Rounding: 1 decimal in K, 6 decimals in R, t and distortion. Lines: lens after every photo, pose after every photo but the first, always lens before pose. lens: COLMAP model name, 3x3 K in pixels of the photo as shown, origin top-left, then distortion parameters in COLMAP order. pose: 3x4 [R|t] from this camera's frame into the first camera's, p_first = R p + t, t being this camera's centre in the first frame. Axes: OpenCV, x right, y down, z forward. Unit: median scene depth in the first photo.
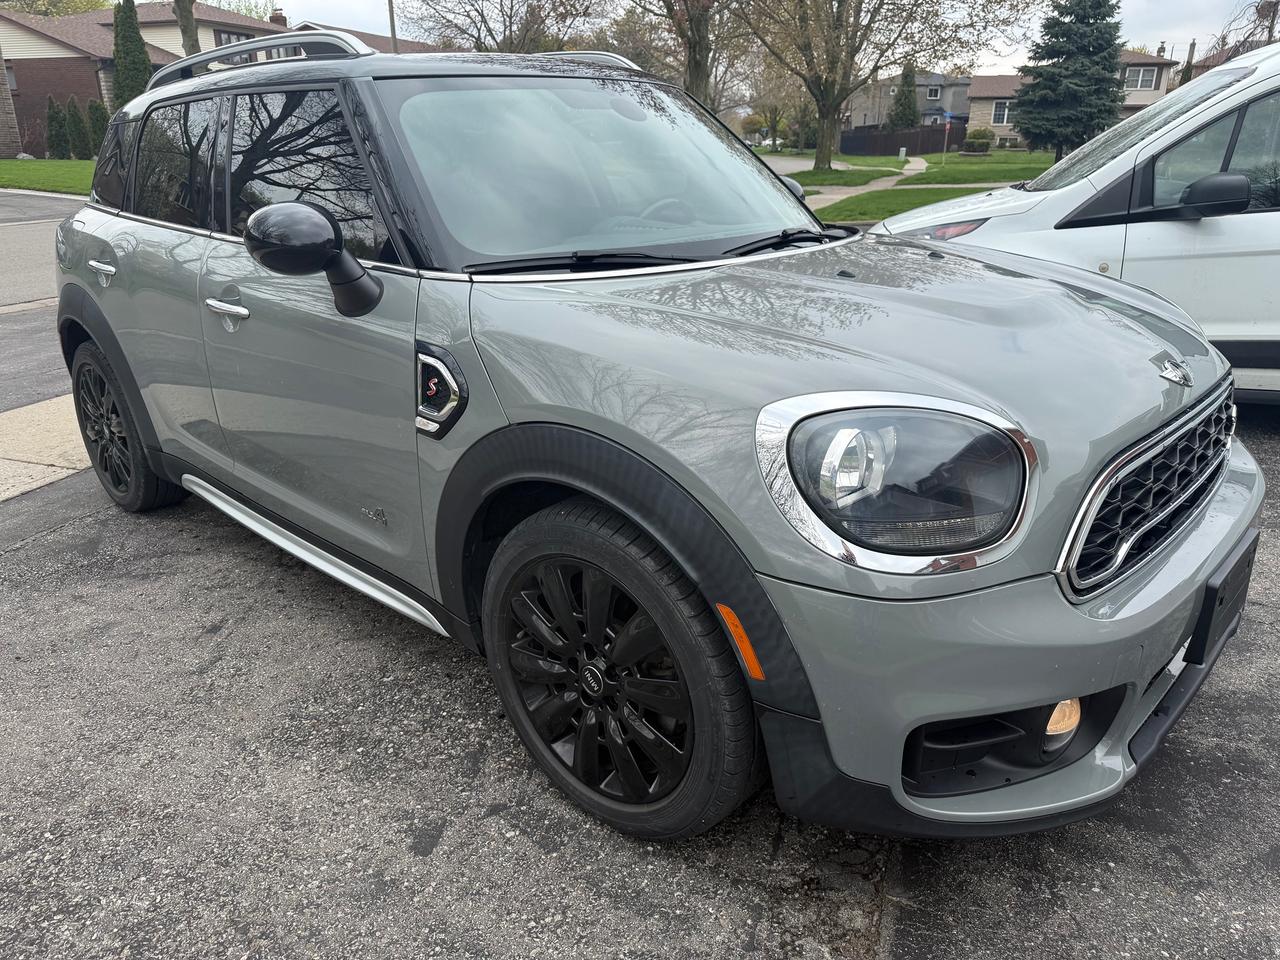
lens RADIAL K [[916.0, 0, 637.3], [0, 916.0, 474.5], [0, 0, 1]] dist [0.039094, -0.036111]
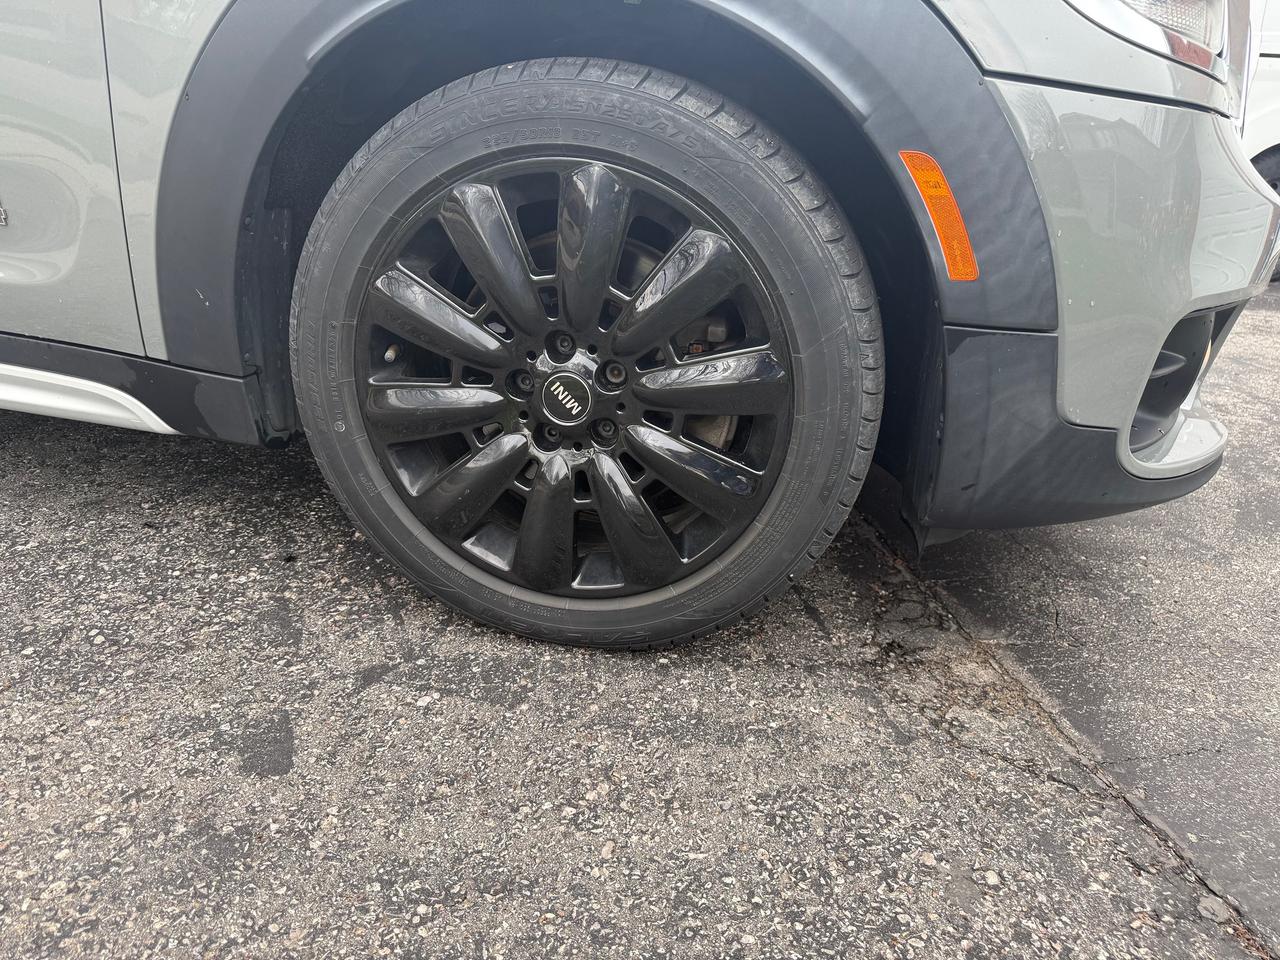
lens RADIAL K [[905.8, 0, 640.0], [0, 905.8, 480.0], [0, 0, 1]] dist [0.098622, -0.132756]
pose [[0.869754, -0.119470, 0.478806, -0.295998], [0.089626, 0.992359, 0.084804, 0.237135], [-0.485278, -0.030845, 0.873815, 0.484609]]
